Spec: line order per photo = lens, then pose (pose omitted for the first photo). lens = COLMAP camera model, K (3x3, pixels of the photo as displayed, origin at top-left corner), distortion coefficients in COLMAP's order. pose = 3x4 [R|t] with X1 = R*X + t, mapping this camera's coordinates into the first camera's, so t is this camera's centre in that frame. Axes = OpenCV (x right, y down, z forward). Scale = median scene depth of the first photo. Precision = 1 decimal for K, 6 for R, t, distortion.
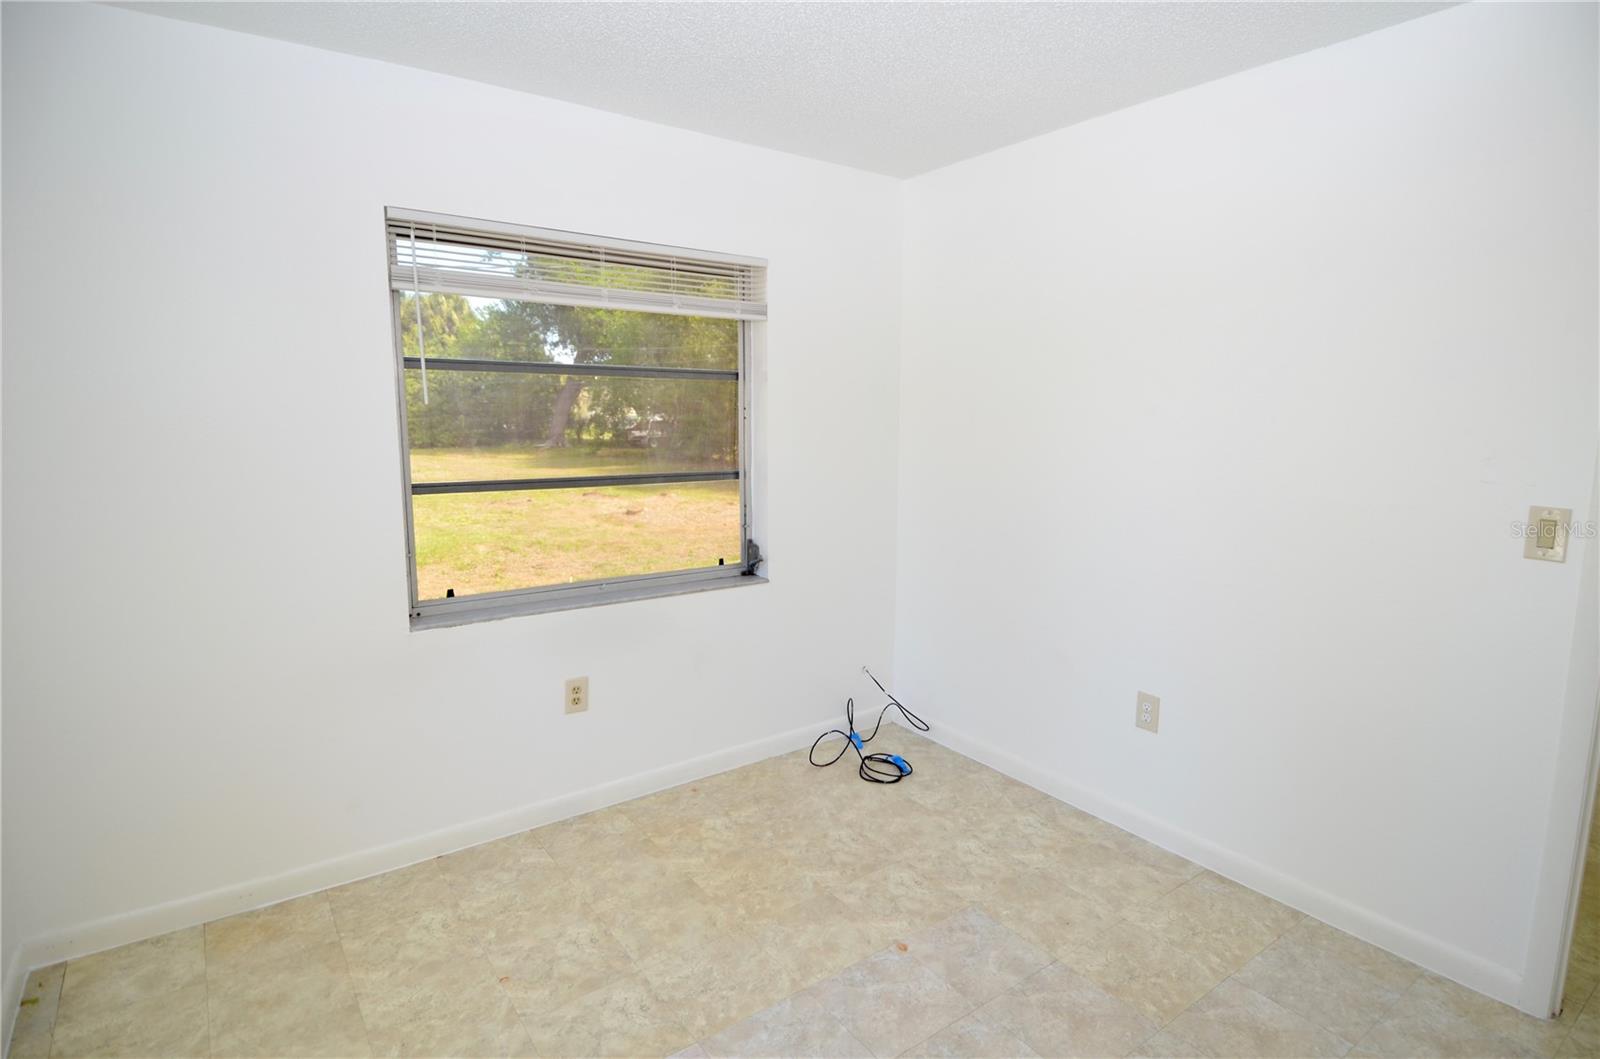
lens RADIAL K [[825.2, 0, 823.0], [0, 825.2, 522.1], [0, 0, 1]] dist [0.050492, -0.055481]
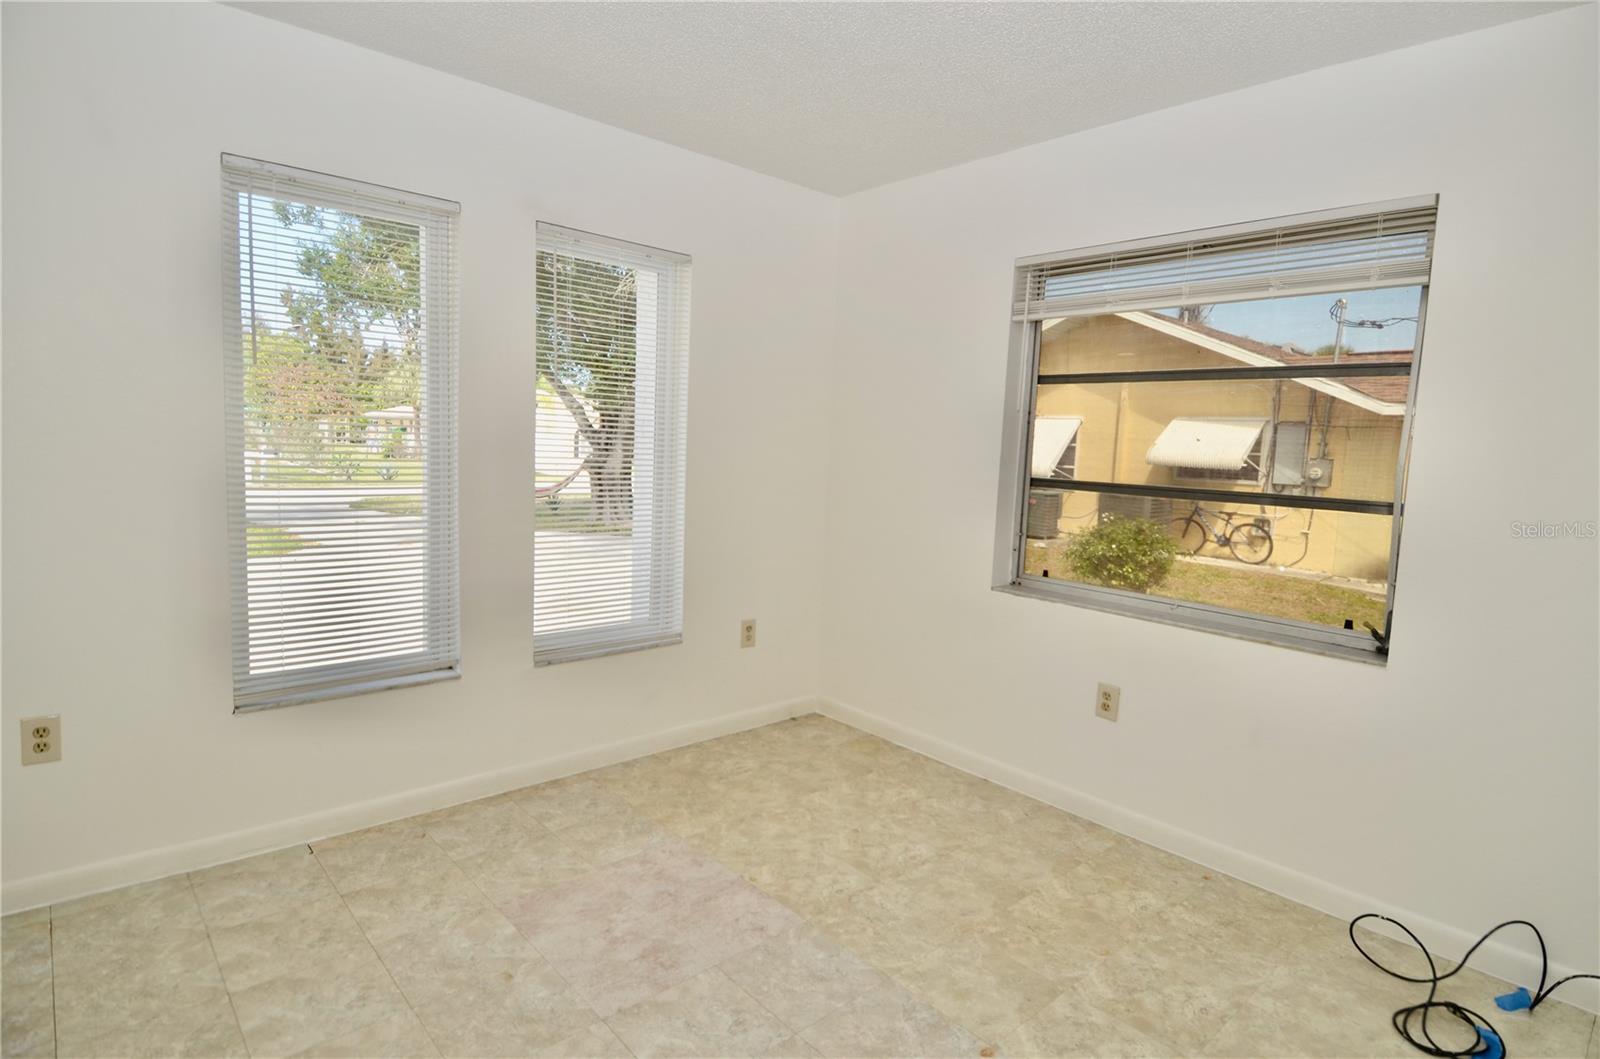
lens RADIAL K [[825.2, 0, 823.0], [0, 825.2, 522.1], [0, 0, 1]] dist [0.050492, -0.055481]
pose [[0.112958, 0.092327, -0.989301, 0.729811], [-0.179271, 0.981227, 0.071105, -0.013402], [0.977293, 0.169321, 0.127389, 0.588076]]
